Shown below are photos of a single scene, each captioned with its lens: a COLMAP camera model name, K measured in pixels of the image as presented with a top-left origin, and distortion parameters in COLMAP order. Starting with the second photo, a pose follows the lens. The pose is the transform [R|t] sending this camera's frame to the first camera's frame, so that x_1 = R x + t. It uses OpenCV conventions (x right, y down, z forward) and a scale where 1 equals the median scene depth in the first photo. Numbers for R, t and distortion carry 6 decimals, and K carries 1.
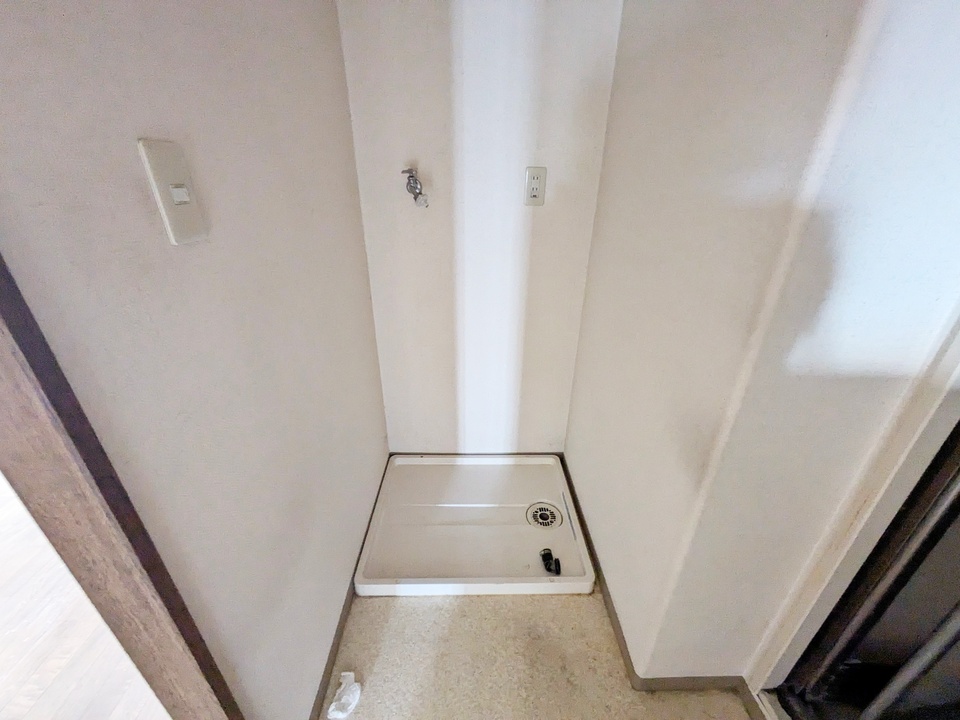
lens RADIAL K [[379.7, 0, 482.1], [0, 379.7, 360.6], [0, 0, 1]] dist [0.002340, 0.001405]
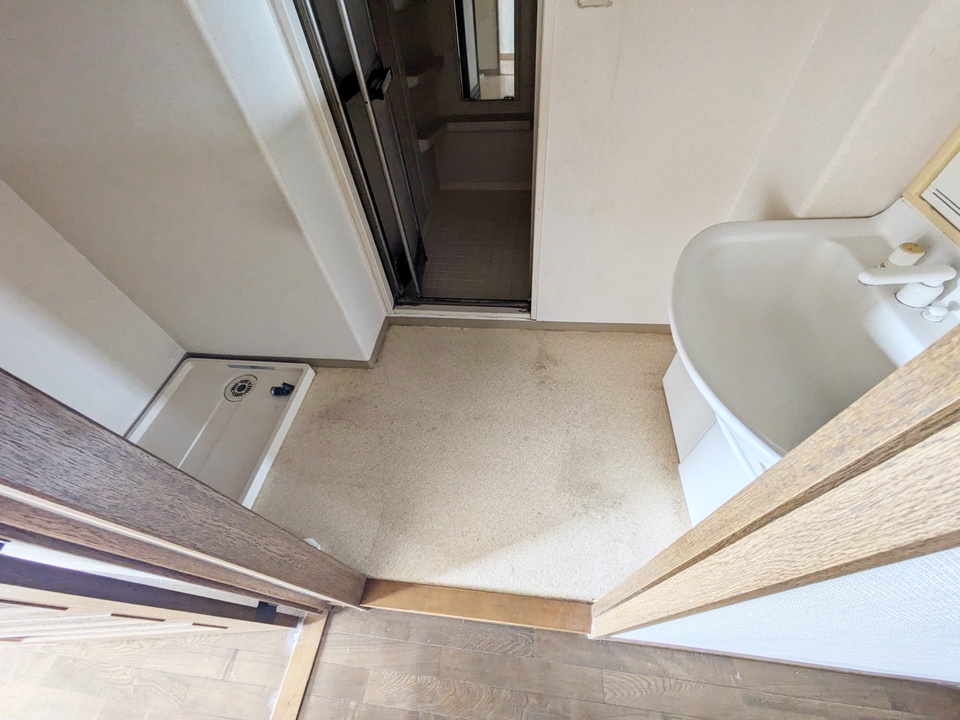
lens RADIAL K [[379.7, 0, 480.6], [0, 379.7, 360.2], [0, 0, 1]] dist [0.002340, 0.001405]
pose [[0.136156, -0.789526, 0.598423, -0.421054], [0.497174, 0.576930, 0.648051, -0.012968], [-0.856901, 0.209284, 0.471084, -0.175862]]
